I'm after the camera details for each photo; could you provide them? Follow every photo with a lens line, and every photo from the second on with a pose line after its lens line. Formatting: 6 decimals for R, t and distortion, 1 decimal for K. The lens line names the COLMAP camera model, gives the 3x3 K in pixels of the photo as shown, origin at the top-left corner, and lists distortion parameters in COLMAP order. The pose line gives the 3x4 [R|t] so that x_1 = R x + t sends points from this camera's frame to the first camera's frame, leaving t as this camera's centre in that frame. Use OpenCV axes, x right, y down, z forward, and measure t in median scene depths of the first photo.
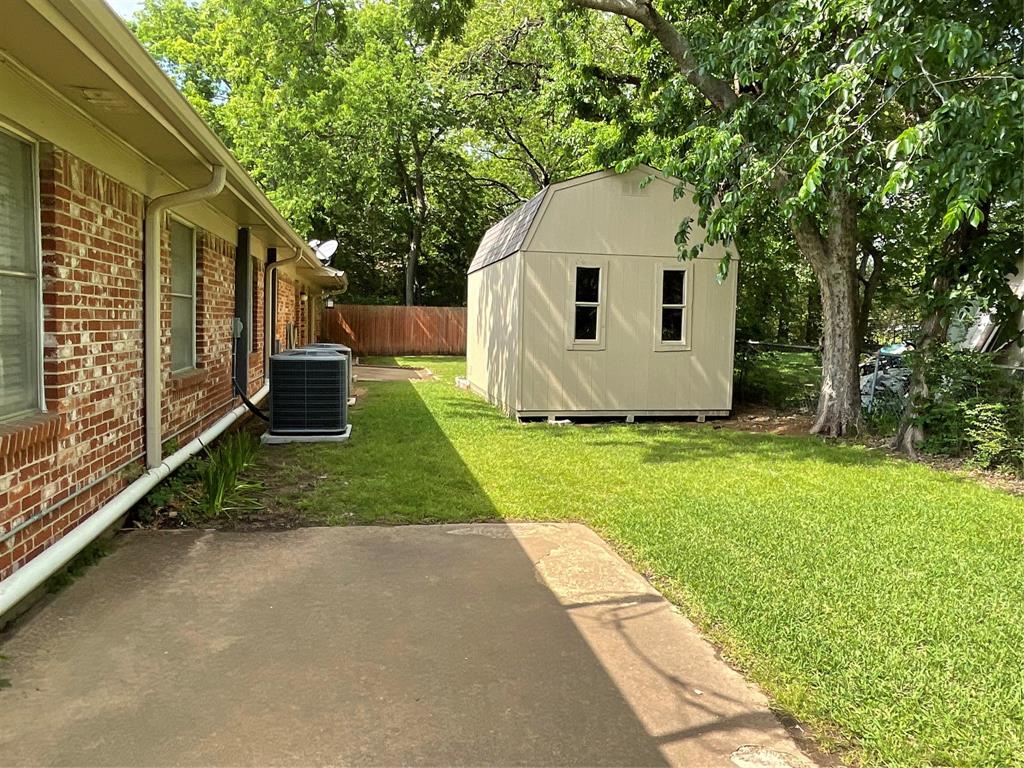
lens RADIAL K [[705.5, 0, 512.0], [0, 705.5, 379.9], [0, 0, 1]] dist [-0.005121, -0.002244]
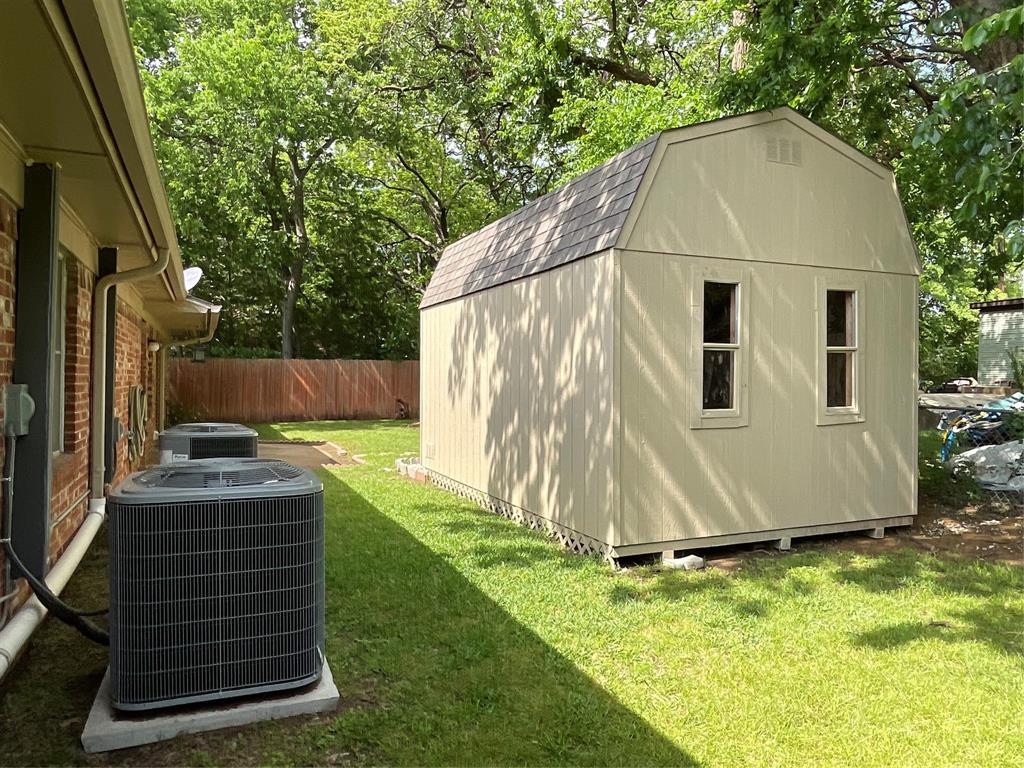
lens RADIAL K [[705.5, 0, 510.8], [0, 705.5, 381.8], [0, 0, 1]] dist [-0.005121, -0.002244]
pose [[0.978633, -0.018186, 0.204809, -0.164376], [0.032793, 0.997136, -0.068150, -0.043971], [-0.202983, 0.073410, 0.976427, 0.457630]]
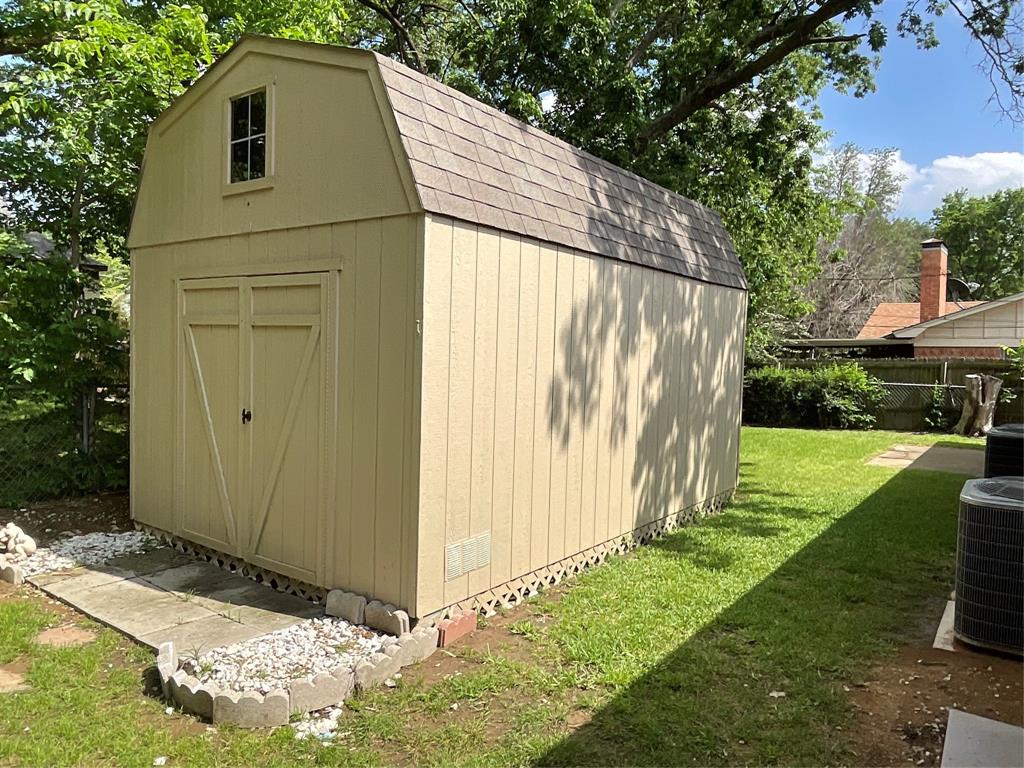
lens RADIAL K [[705.5, 0, 512.1], [0, 705.5, 384.4], [0, 0, 1]] dist [-0.005121, -0.002244]
pose [[-0.663843, -0.085885, 0.742924, -0.383292], [0.019759, 0.991023, 0.132222, -0.177892], [-0.747611, 0.102454, -0.656187, 1.609094]]
